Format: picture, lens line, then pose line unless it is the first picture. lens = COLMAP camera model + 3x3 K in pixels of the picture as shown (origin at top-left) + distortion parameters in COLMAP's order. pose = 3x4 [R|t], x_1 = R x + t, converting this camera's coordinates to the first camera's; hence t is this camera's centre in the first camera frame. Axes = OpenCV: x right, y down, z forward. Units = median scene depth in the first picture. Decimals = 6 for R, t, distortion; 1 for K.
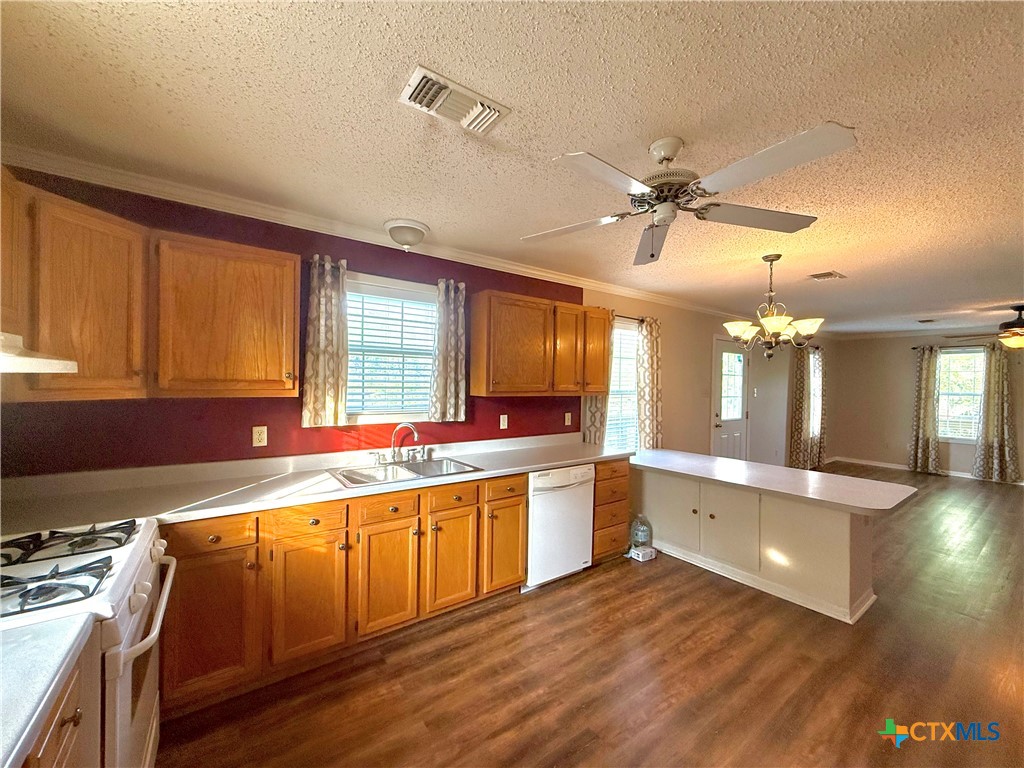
lens RADIAL K [[406.0, 0, 510.2], [0, 406.0, 385.5], [0, 0, 1]] dist [0.001020, -0.000715]
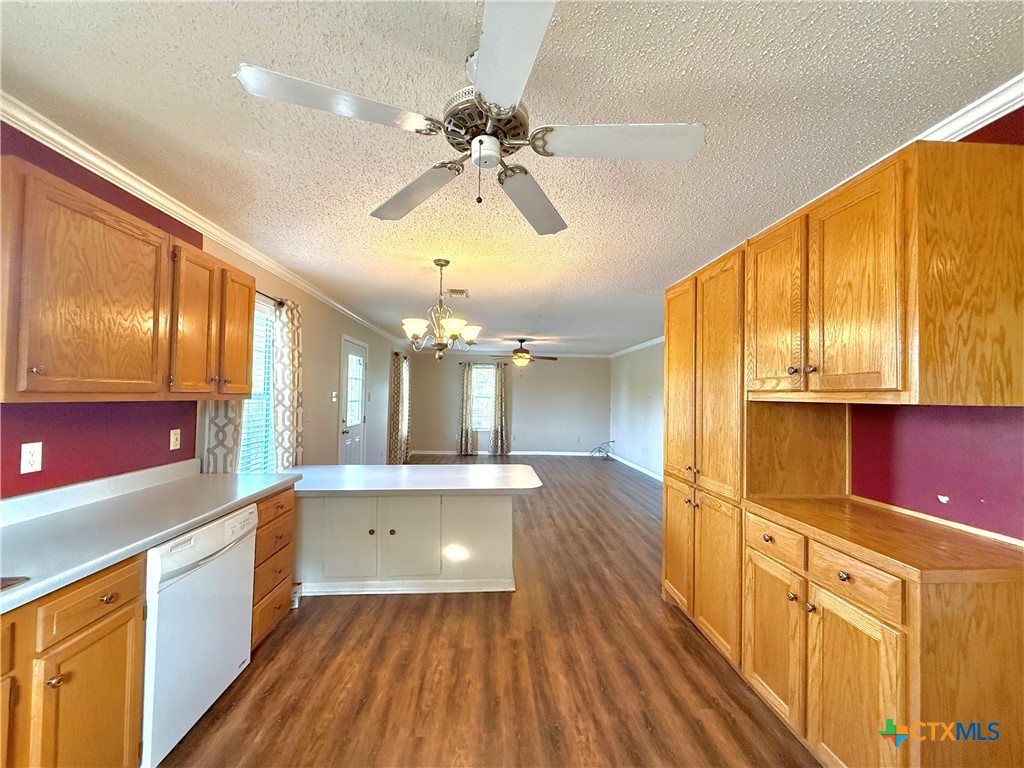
lens RADIAL K [[406.0, 0, 510.3], [0, 406.0, 386.8], [0, 0, 1]] dist [0.001020, -0.000715]
pose [[0.538492, 0.012992, 0.842531, -0.126456], [0.000215, 0.999879, -0.015556, 0.016225], [-0.842631, 0.008558, 0.538424, 0.304488]]
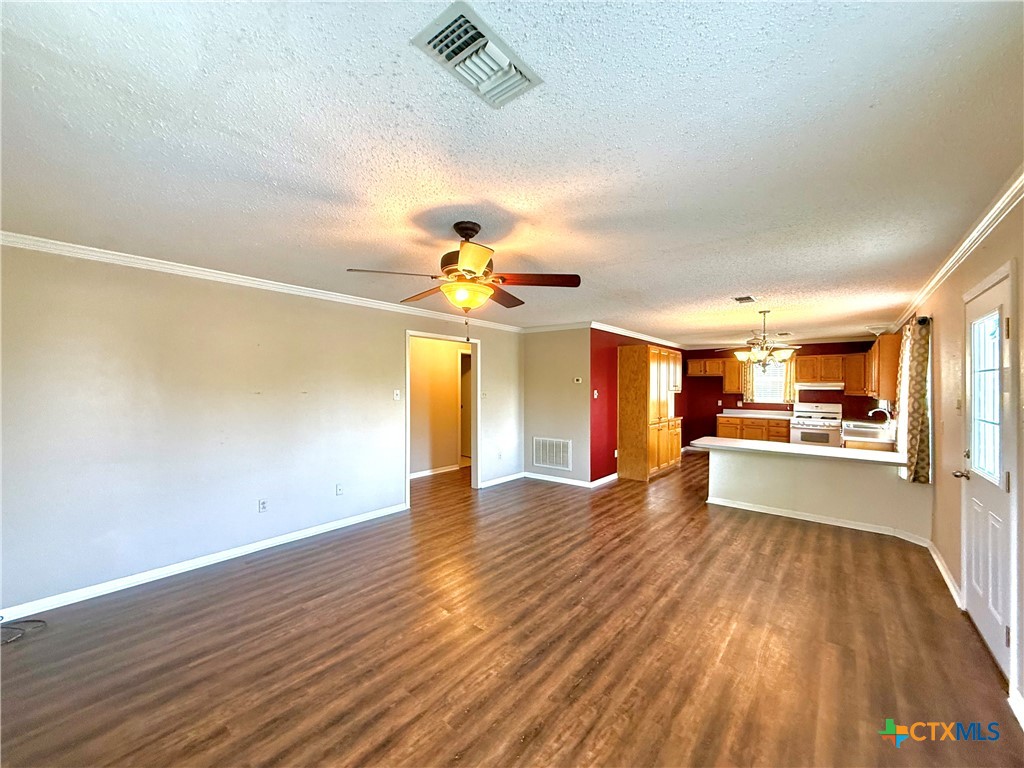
lens RADIAL K [[406.0, 0, 510.3], [0, 406.0, 388.2], [0, 0, 1]] dist [0.001020, -0.000715]
pose [[-0.965383, -0.018511, -0.260178, 2.072315], [-0.021512, 0.999731, 0.008692, -0.000424], [0.259947, 0.013988, -0.965522, 2.338913]]
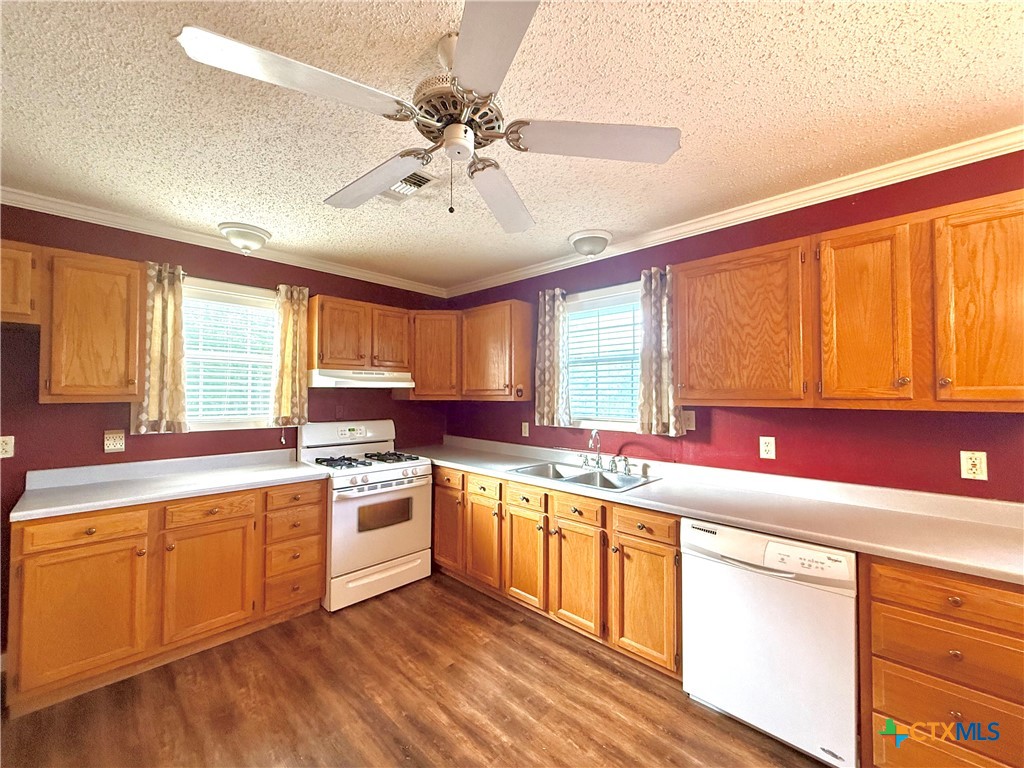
lens RADIAL K [[406.0, 0, 511.0], [0, 406.0, 385.1], [0, 0, 1]] dist [0.001020, -0.000715]
pose [[0.185896, -0.037404, -0.981857, 0.600716], [-0.006575, 0.999205, -0.039310, 0.020212], [0.982547, 0.013763, 0.185502, 0.528478]]
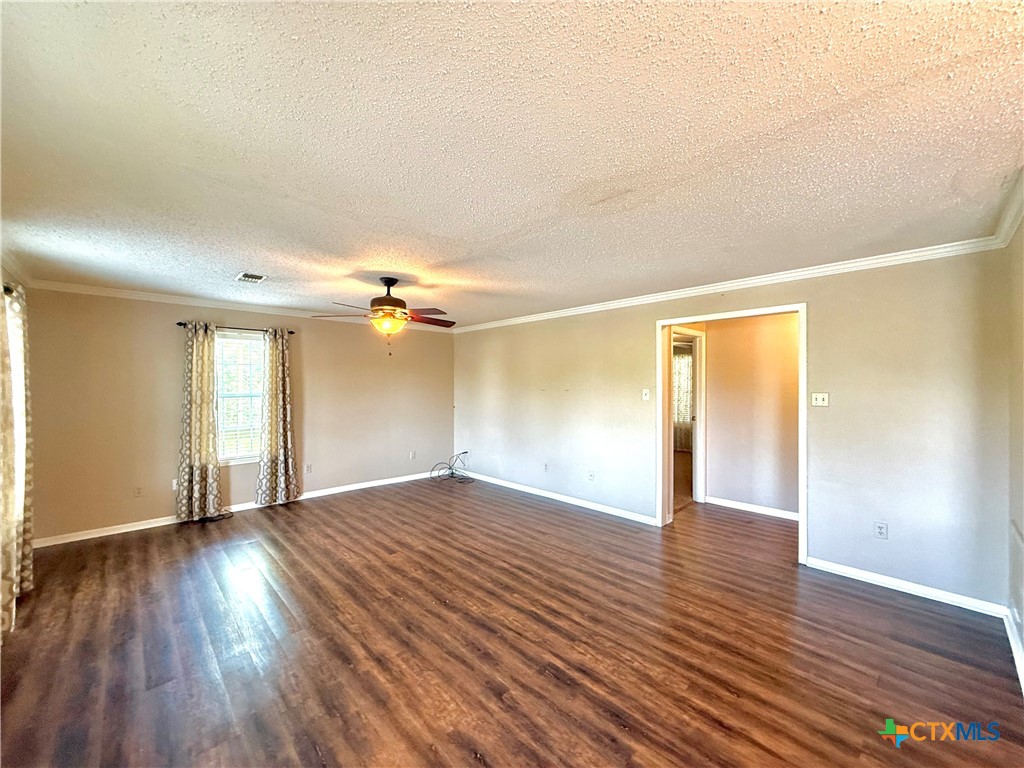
lens RADIAL K [[406.0, 0, 510.8], [0, 406.0, 386.7], [0, 0, 1]] dist [0.001020, -0.000715]
pose [[-0.138124, -0.021357, 0.990185, 0.727420], [0.007446, 0.999717, 0.022601, -0.015678], [-0.990387, 0.010495, -0.137926, 1.370730]]
